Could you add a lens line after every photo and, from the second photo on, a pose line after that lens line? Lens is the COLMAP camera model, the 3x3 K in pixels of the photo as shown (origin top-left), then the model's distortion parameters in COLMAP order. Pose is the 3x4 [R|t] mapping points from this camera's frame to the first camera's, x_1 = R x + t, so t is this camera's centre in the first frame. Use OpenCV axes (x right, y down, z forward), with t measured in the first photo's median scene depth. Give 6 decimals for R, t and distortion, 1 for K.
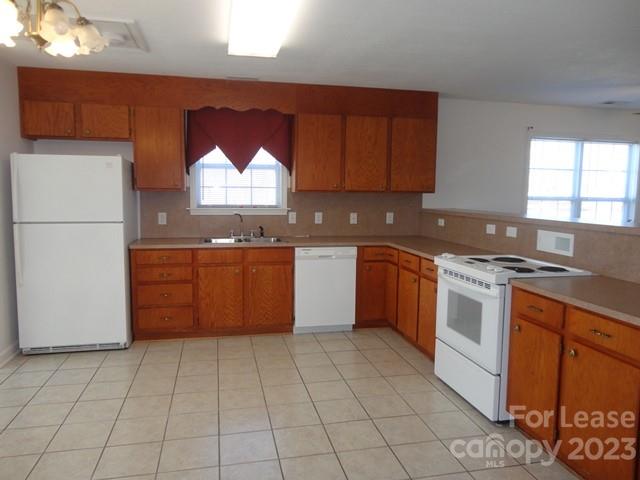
lens RADIAL K [[470.5, 0, 320.0], [0, 470.5, 240.0], [0, 0, 1]] dist [0.002203, 0.001195]
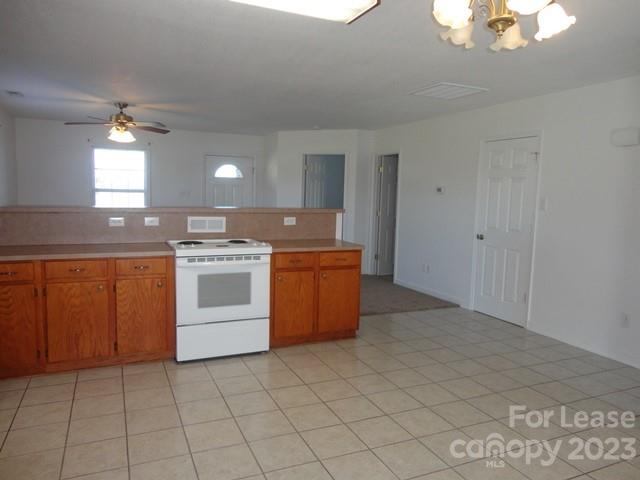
lens RADIAL K [[470.5, 0, 320.0], [0, 470.5, 240.0], [0, 0, 1]] dist [0.002203, 0.001195]
pose [[-0.196538, -0.111945, 0.974085, -0.911605], [0.072632, 0.989069, 0.128322, -0.103715], [-0.977802, 0.095970, -0.186259, 0.978164]]
